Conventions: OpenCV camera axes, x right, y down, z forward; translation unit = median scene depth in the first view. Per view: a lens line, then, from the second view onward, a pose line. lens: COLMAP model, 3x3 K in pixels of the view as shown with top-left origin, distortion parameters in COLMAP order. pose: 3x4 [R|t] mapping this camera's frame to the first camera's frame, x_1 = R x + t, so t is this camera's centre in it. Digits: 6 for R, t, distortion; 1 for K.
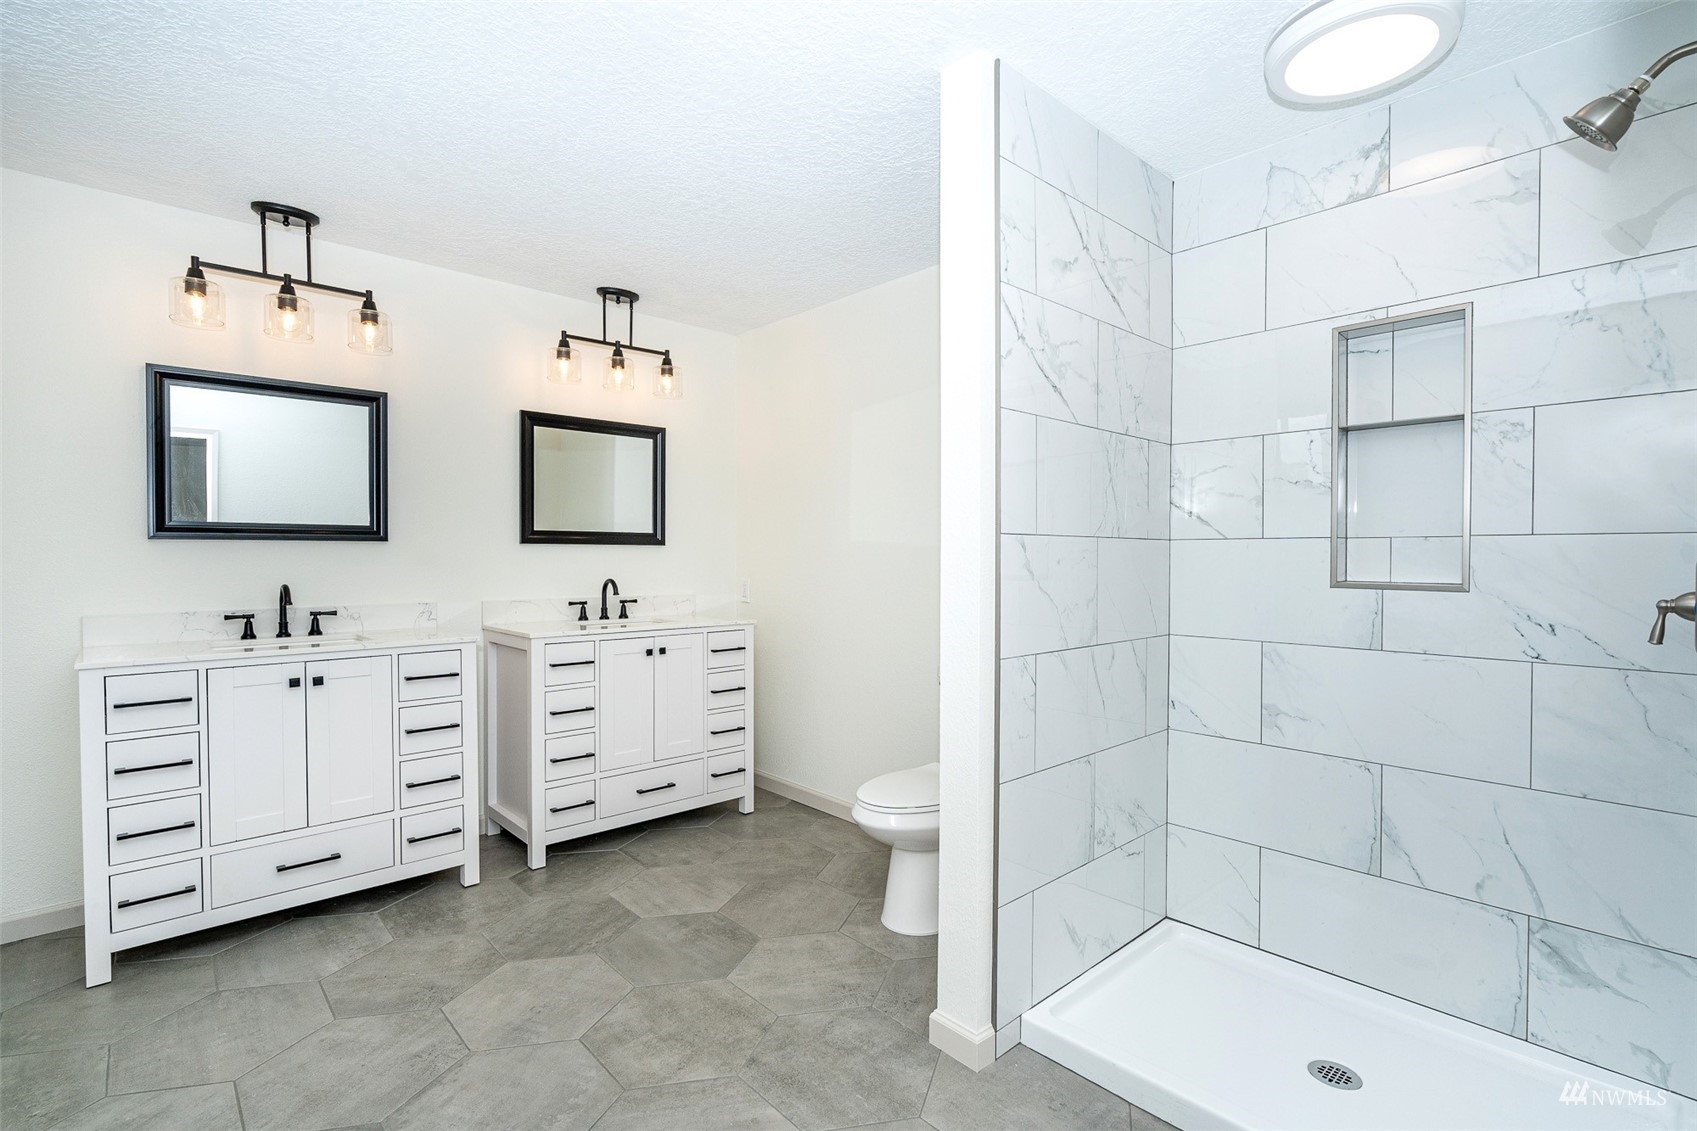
lens RADIAL K [[776.0, 0, 846.0], [0, 776.0, 567.6], [0, 0, 1]] dist [-0.006507, 0.003429]
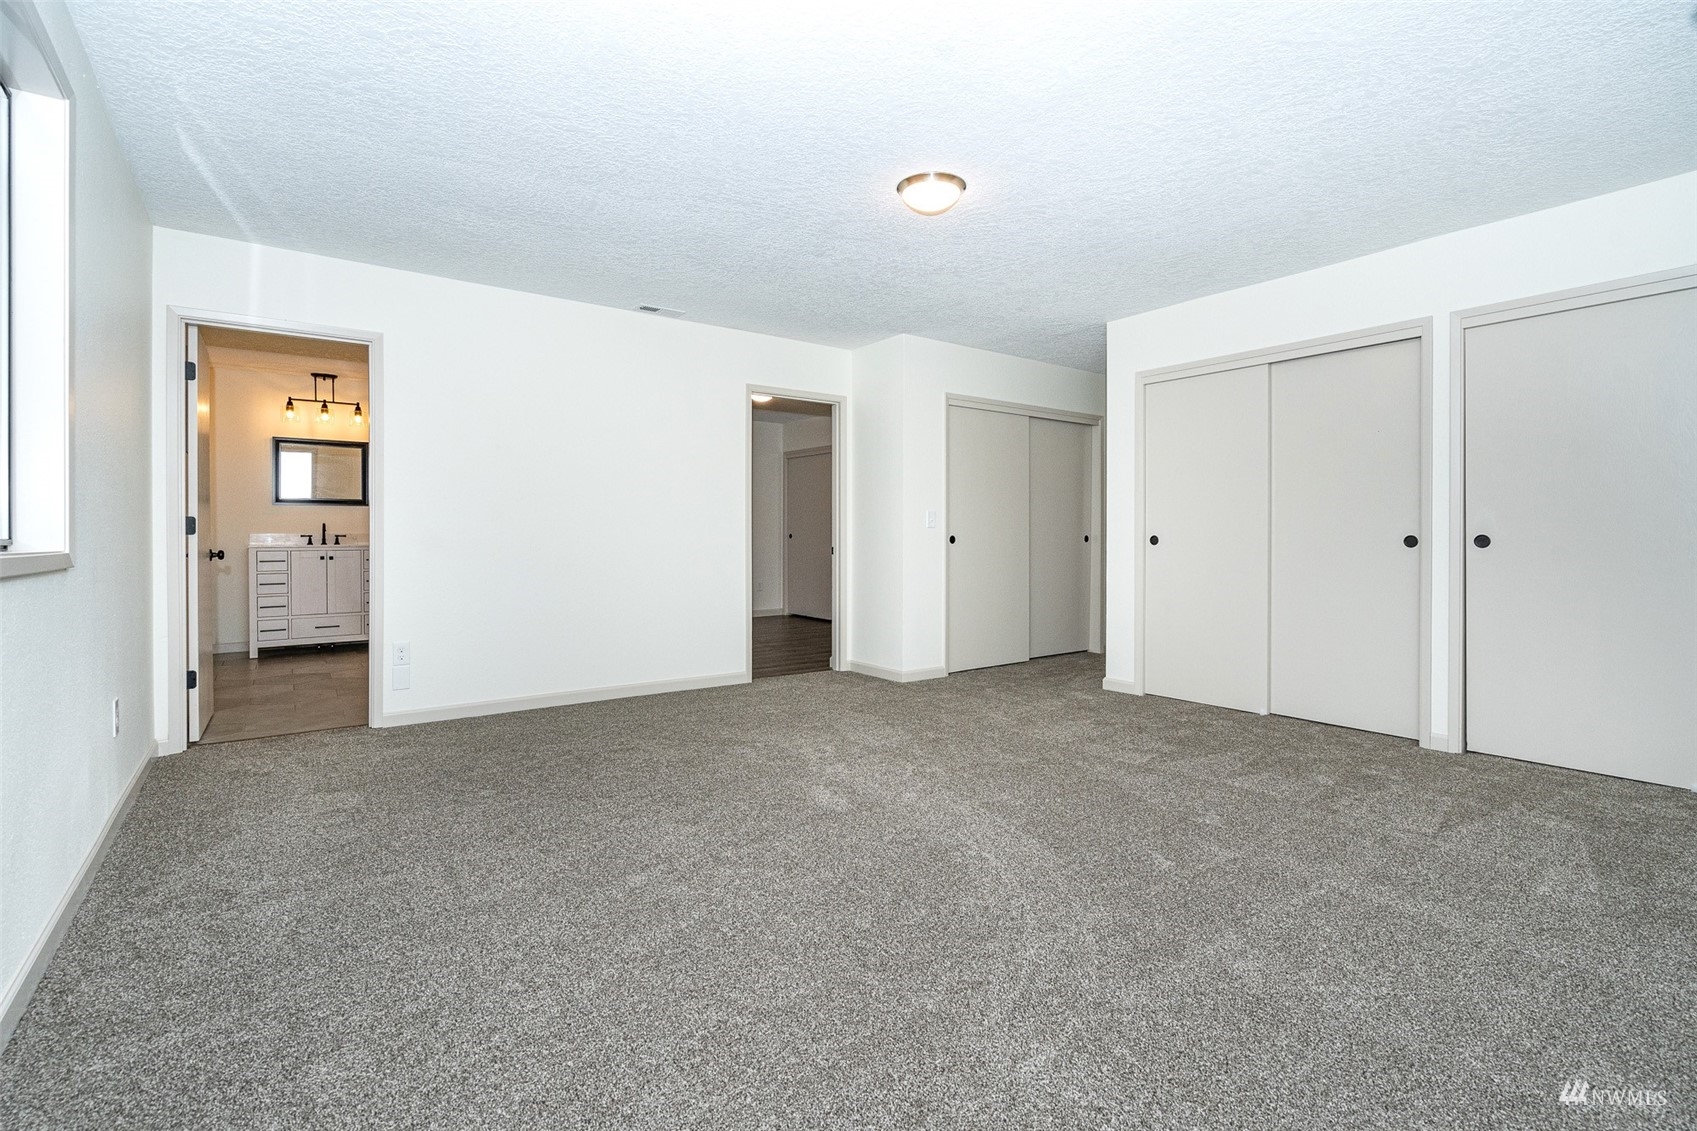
lens RADIAL K [[776.0, 0, 869.5], [0, 776.0, 539.2], [0, 0, 1]] dist [-0.006507, 0.003429]
pose [[0.995572, -0.000183, -0.094003, 1.269934], [-0.000552, 0.999969, -0.007793, 0.093766], [0.094001, 0.007810, 0.995541, -1.326086]]
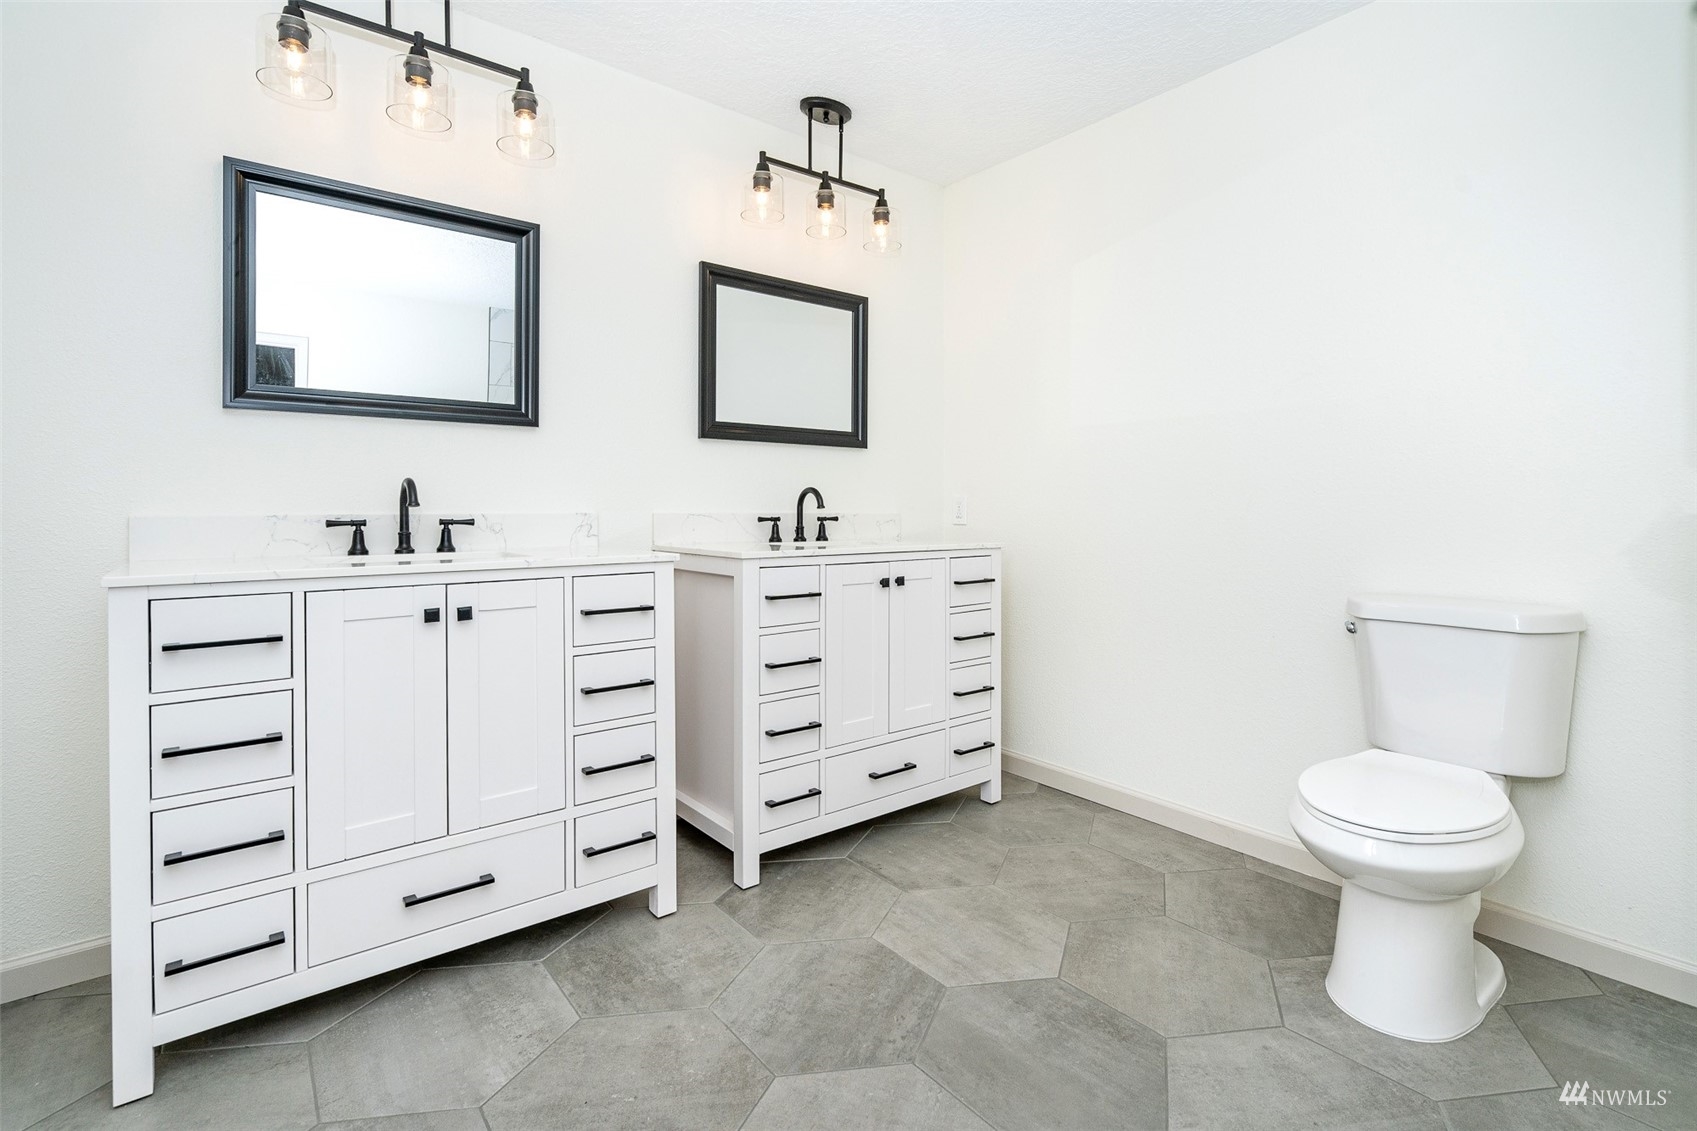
lens RADIAL K [[776.0, 0, 861.4], [0, 776.0, 509.1], [0, 0, 1]] dist [-0.006507, 0.003429]
pose [[0.998642, 0.002596, -0.052041, -0.282877], [-0.003222, 0.999923, -0.011949, 0.058505], [0.052006, 0.012101, 0.998573, 0.325346]]
